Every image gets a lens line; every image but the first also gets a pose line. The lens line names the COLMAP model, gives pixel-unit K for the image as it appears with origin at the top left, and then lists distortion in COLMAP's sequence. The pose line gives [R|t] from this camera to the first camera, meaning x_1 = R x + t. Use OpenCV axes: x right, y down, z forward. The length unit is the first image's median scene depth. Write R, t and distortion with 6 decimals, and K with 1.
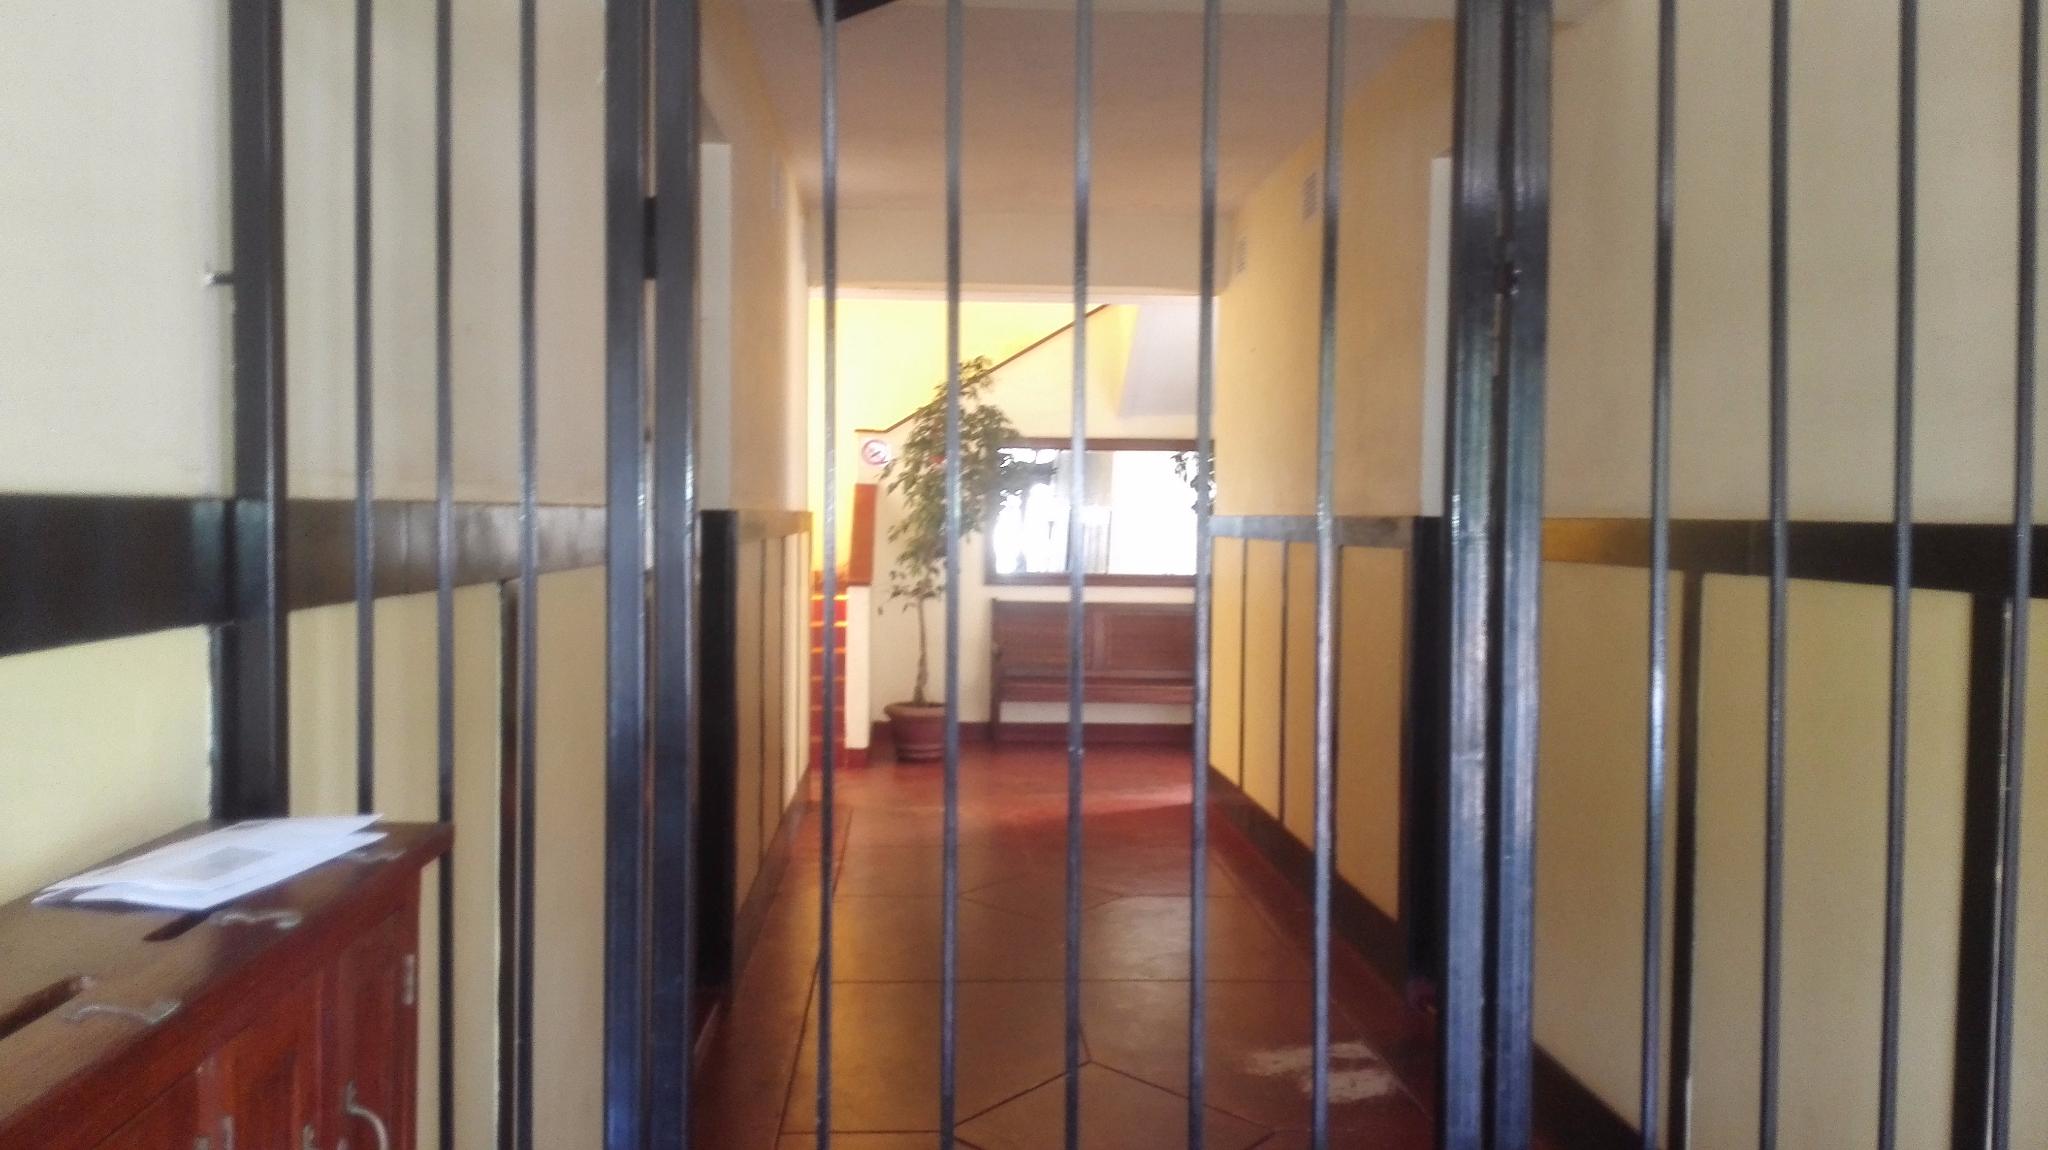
lens RADIAL K [[1671.5, 0, 1023.0], [0, 1671.5, 575.9], [0, 0, 1]] dist [-0.010952, -0.015382]
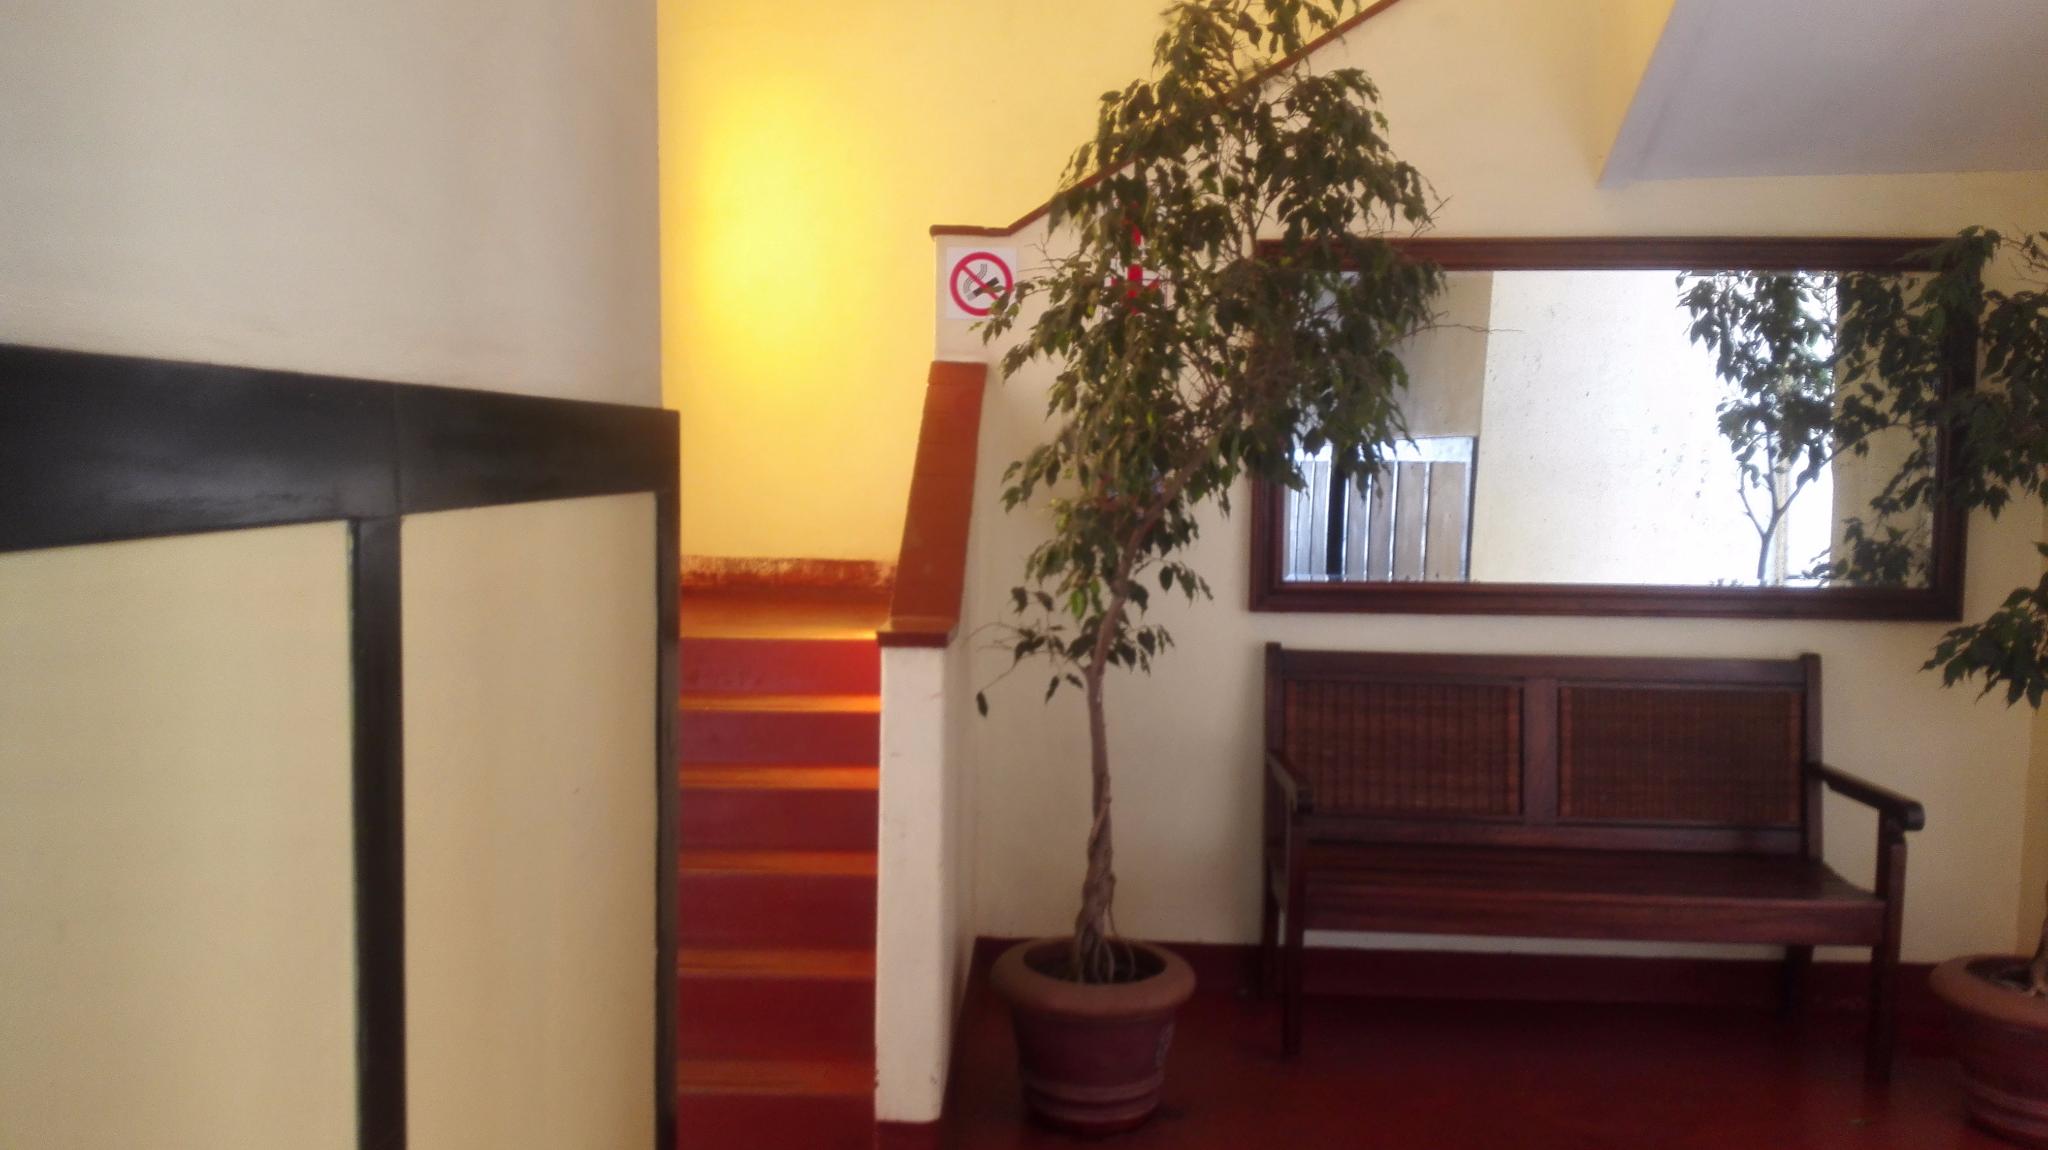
lens RADIAL K [[1671.5, 0, 1021.2], [0, 1671.5, 572.5], [0, 0, 1]] dist [-0.010952, -0.015382]
pose [[0.996949, 0.002936, -0.077998, -0.048723], [0.000981, 0.998742, 0.050141, -0.024742], [0.078047, -0.050065, 0.995692, 0.635151]]
